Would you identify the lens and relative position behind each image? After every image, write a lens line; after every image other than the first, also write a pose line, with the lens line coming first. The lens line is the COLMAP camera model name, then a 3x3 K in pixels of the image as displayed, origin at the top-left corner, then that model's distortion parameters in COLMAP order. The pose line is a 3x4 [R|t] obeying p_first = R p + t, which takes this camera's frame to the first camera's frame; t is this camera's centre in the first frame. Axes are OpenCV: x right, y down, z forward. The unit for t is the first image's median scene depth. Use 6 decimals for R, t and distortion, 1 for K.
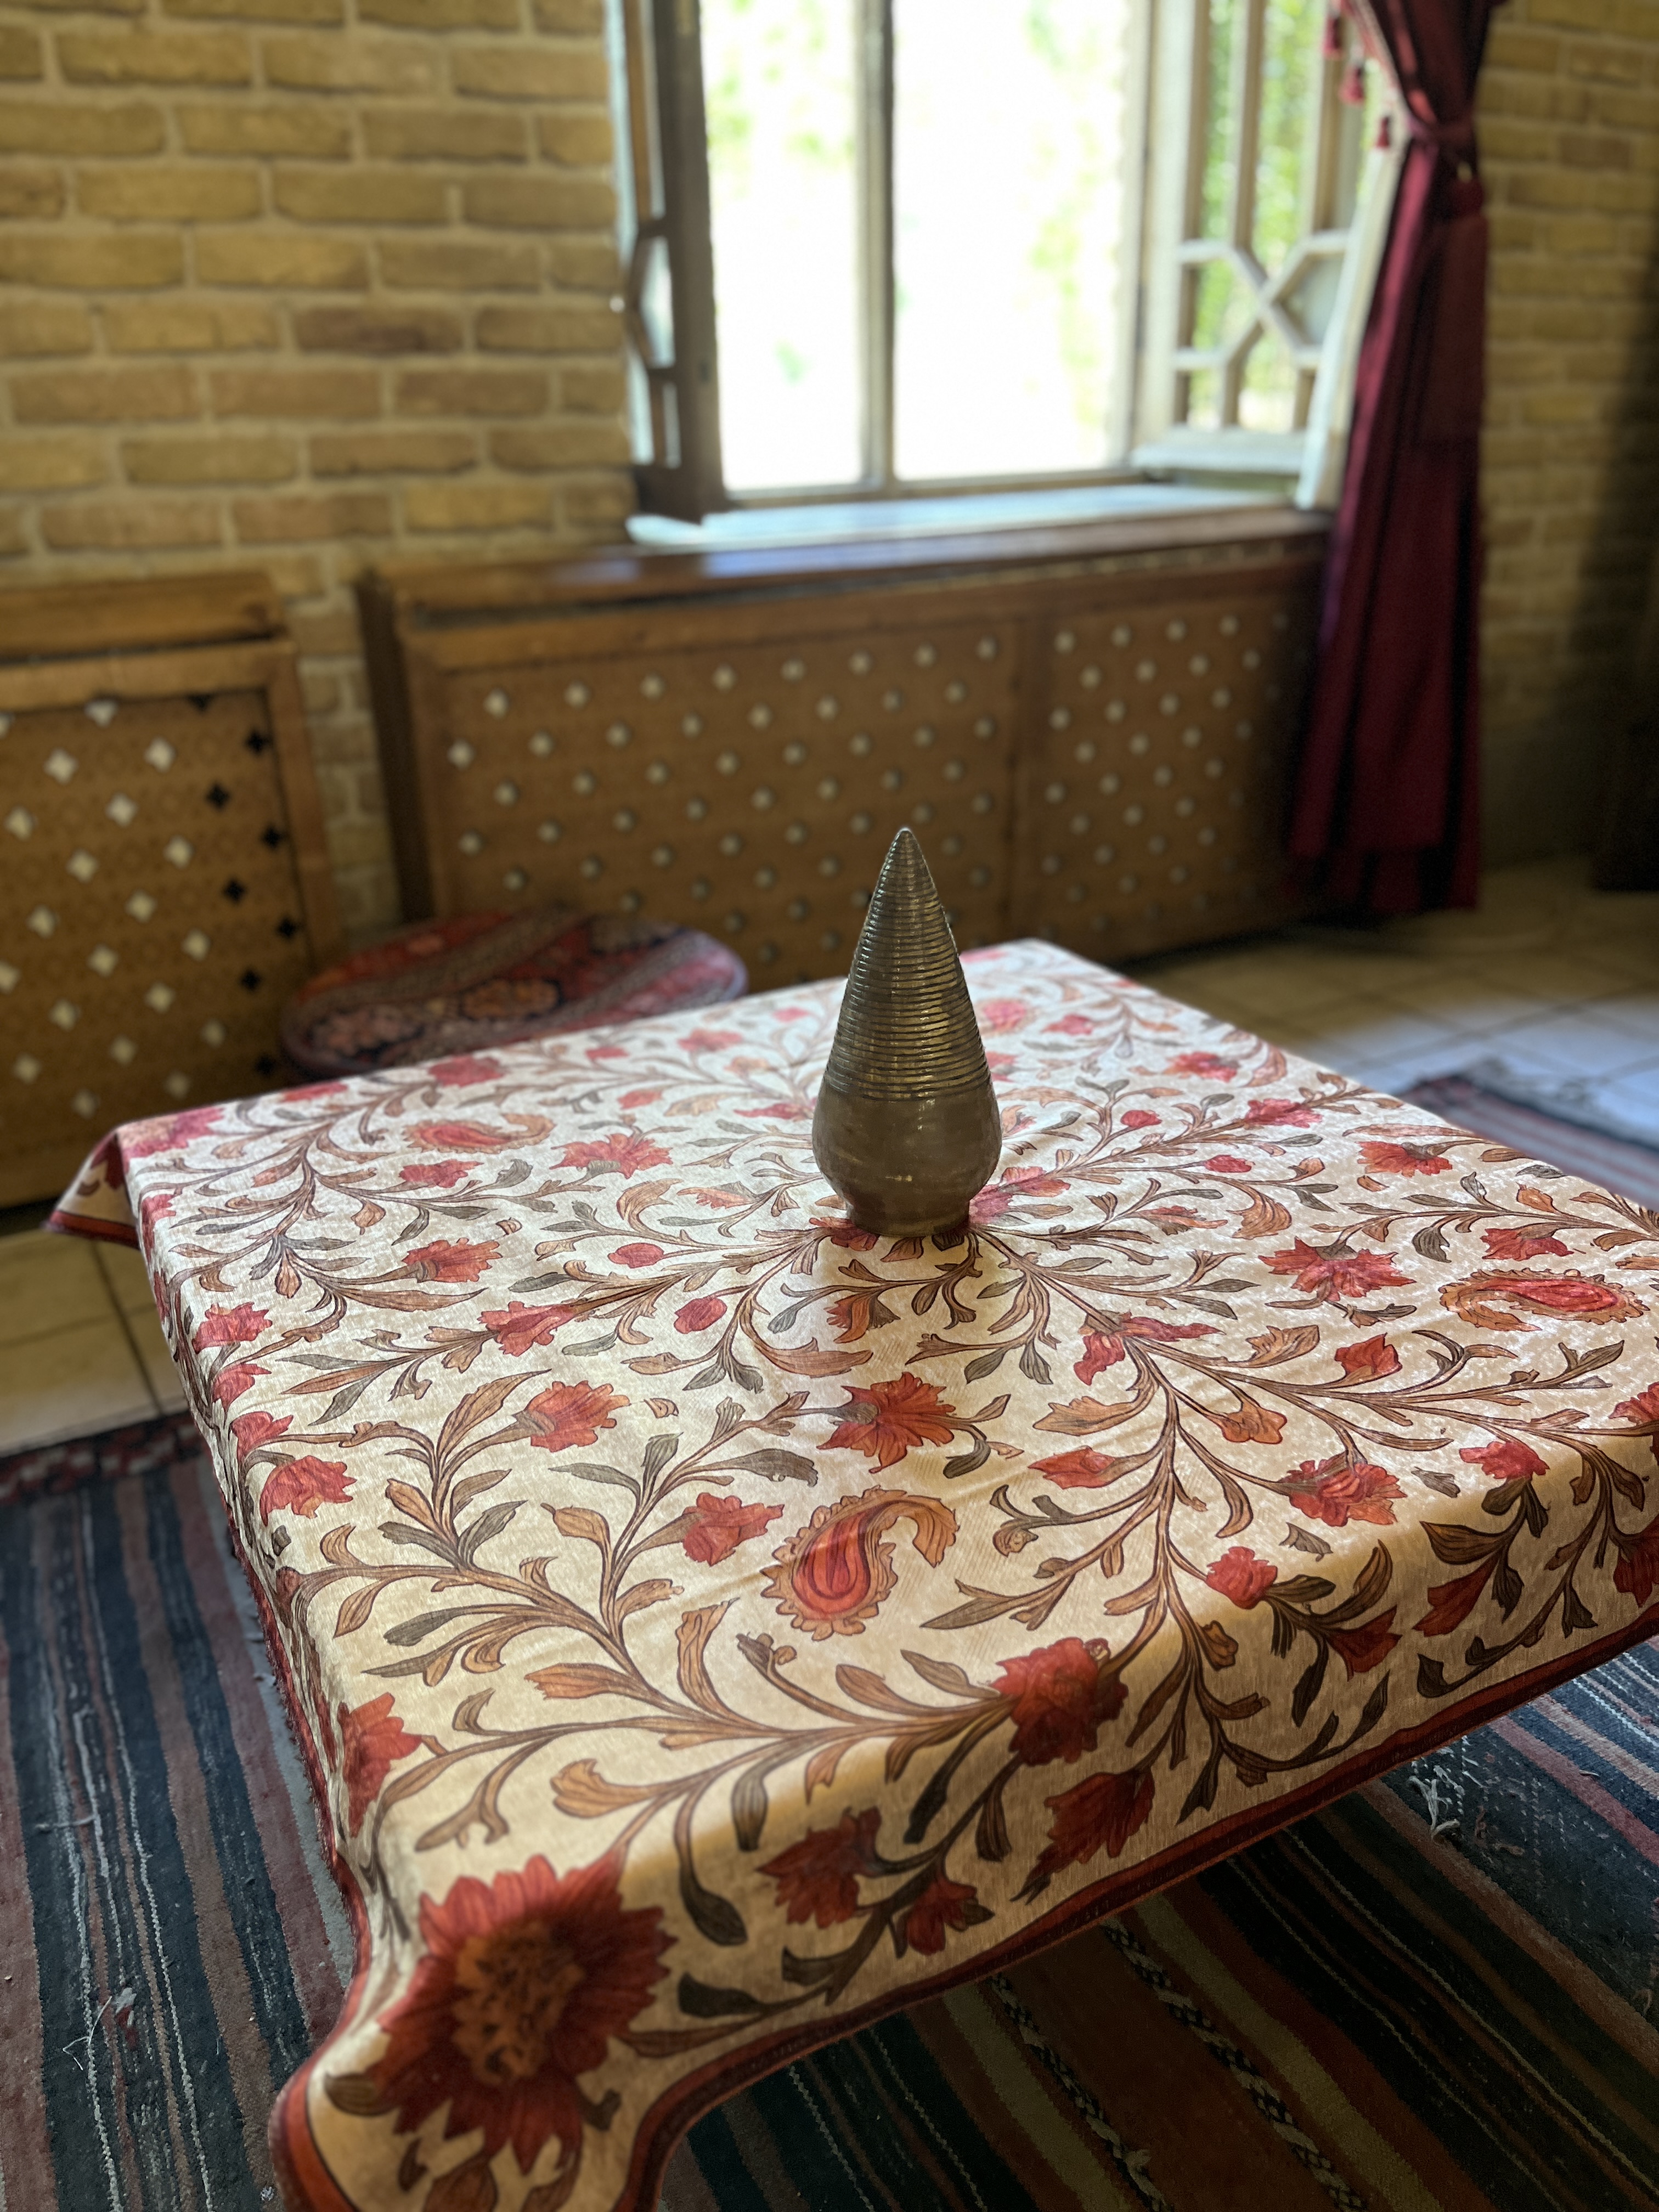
lens RADIAL K [[1692.5, 0, 823.3], [0, 1692.5, 1129.6], [0, 0, 1]] dist [0.052844, -0.099825]
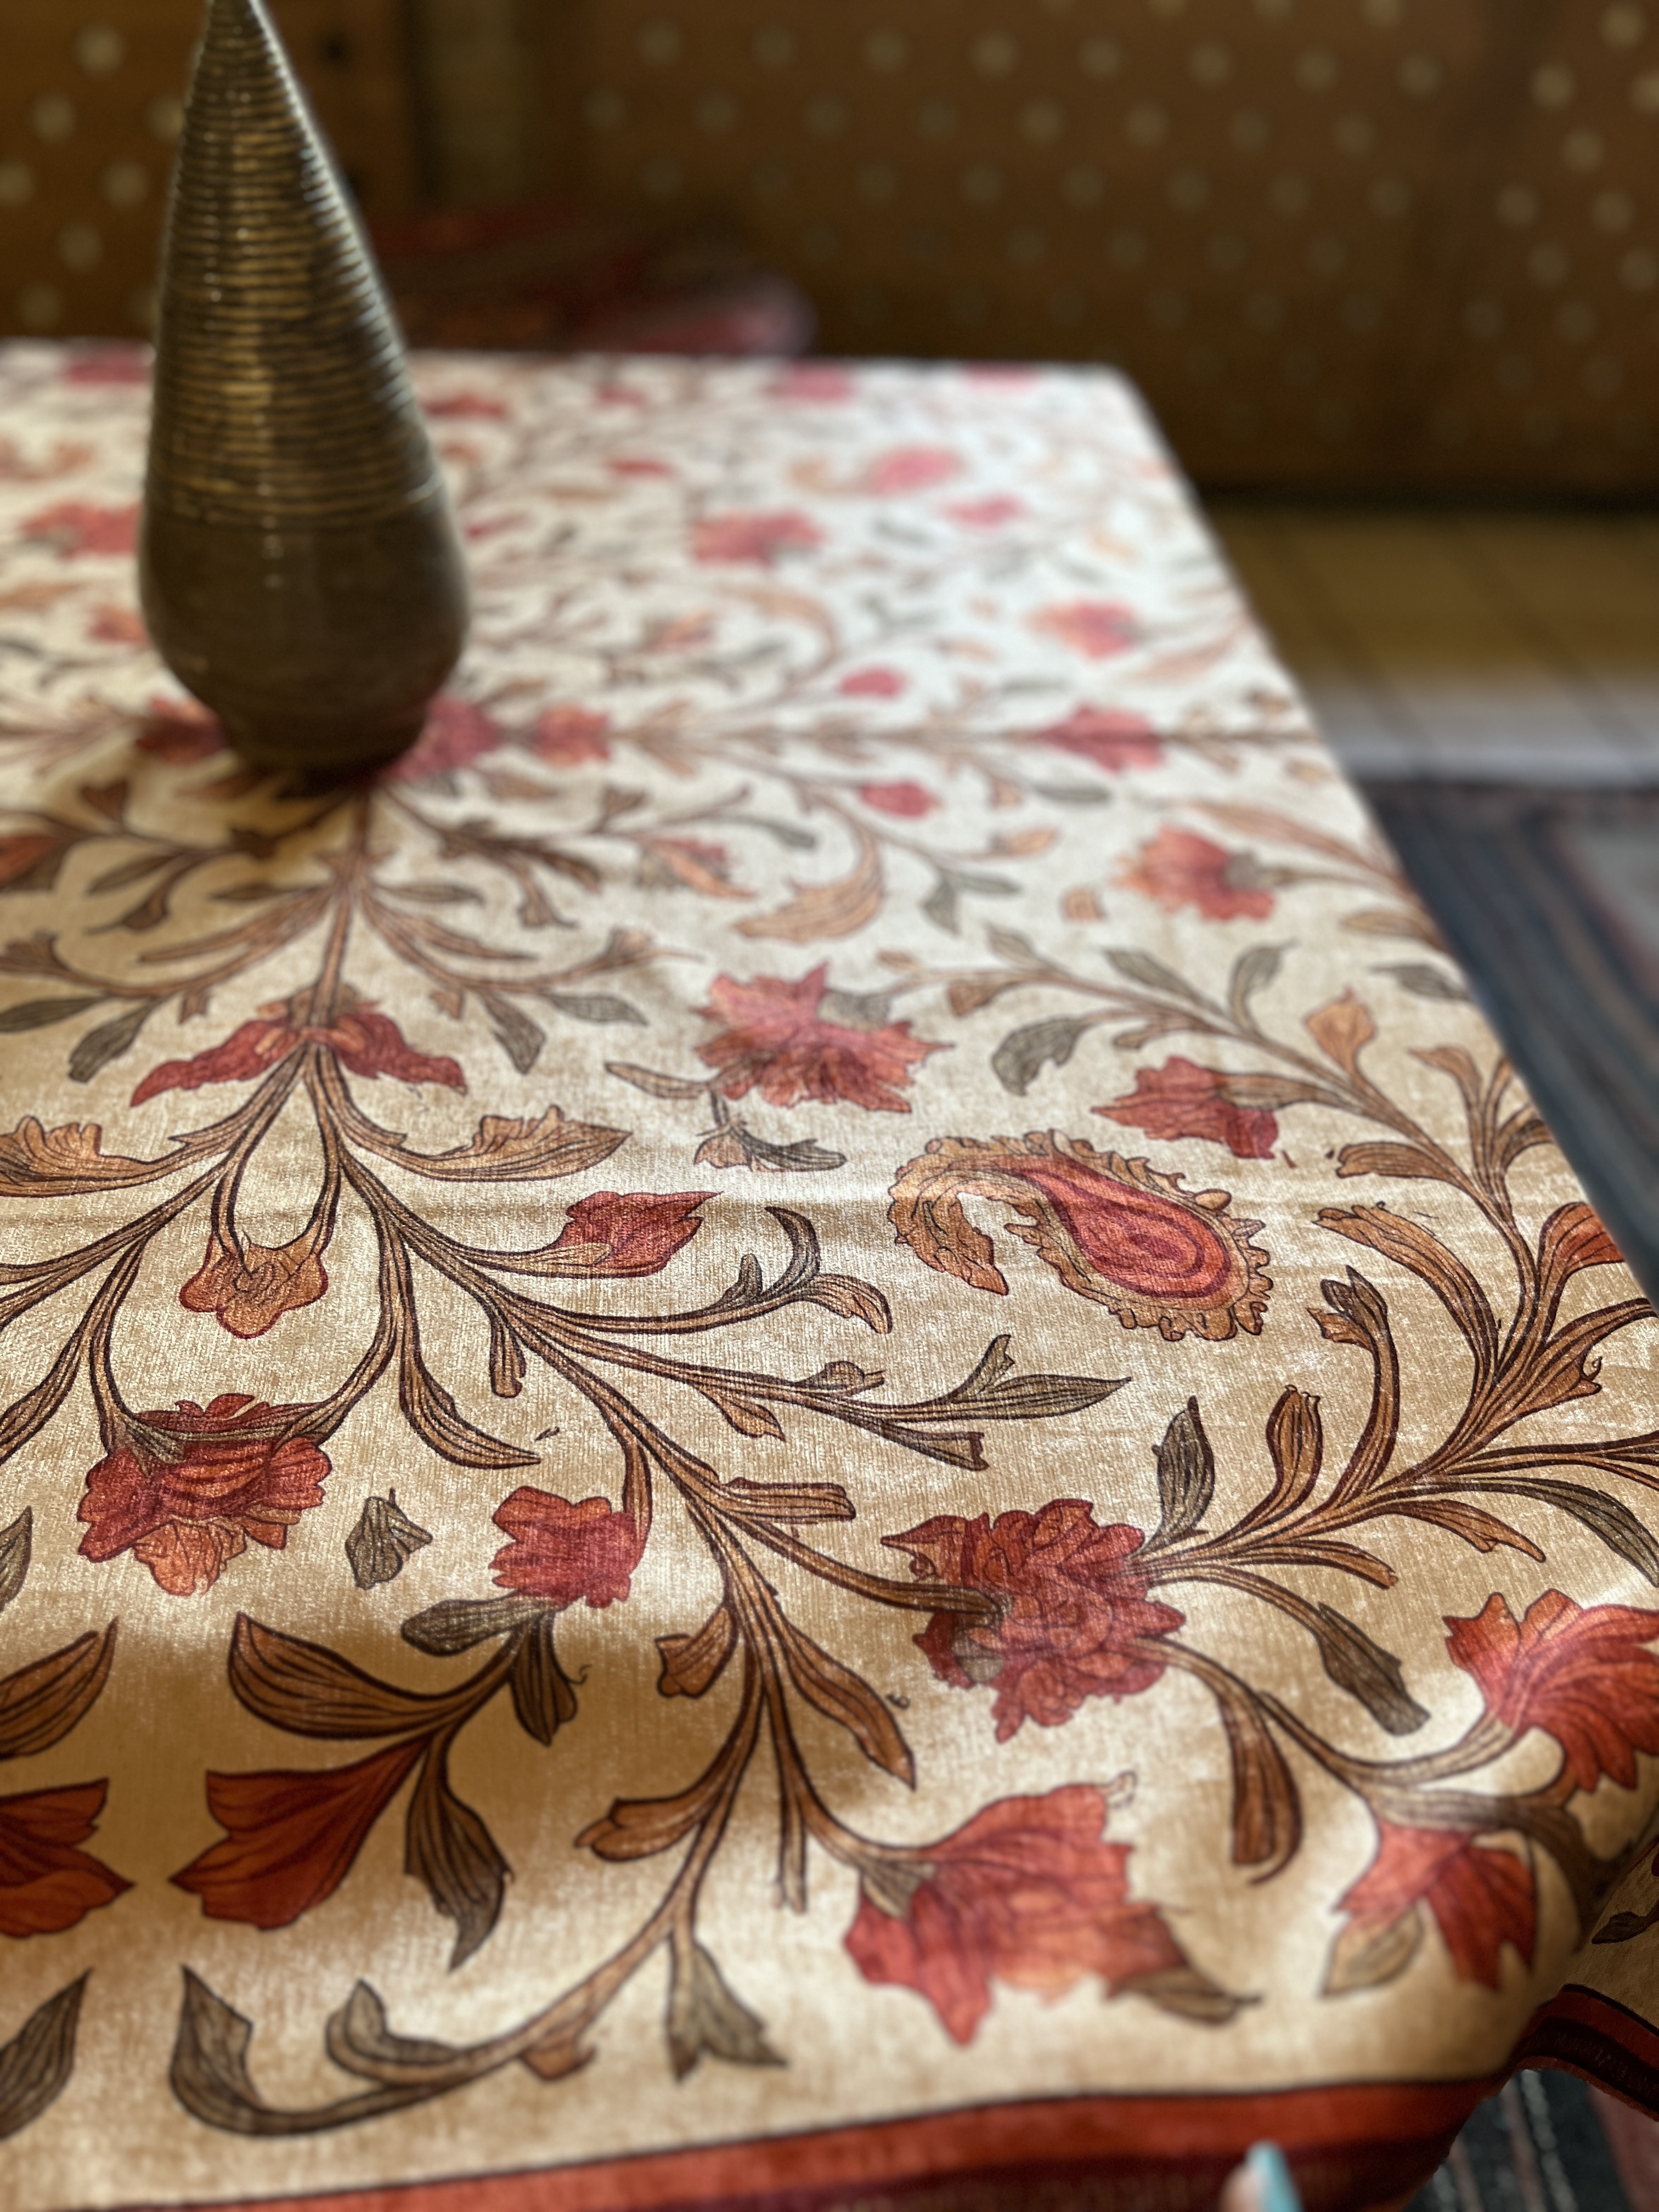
lens RADIAL K [[1692.7, 0, 827.8], [0, 1692.7, 1103.1], [0, 0, 1]] dist [0.065746, -0.114346]
pose [[0.903225, 0.323059, -0.282521, 0.256011], [-0.226380, 0.917909, 0.325876, -0.040790], [0.364606, -0.230383, 0.902212, 0.287921]]
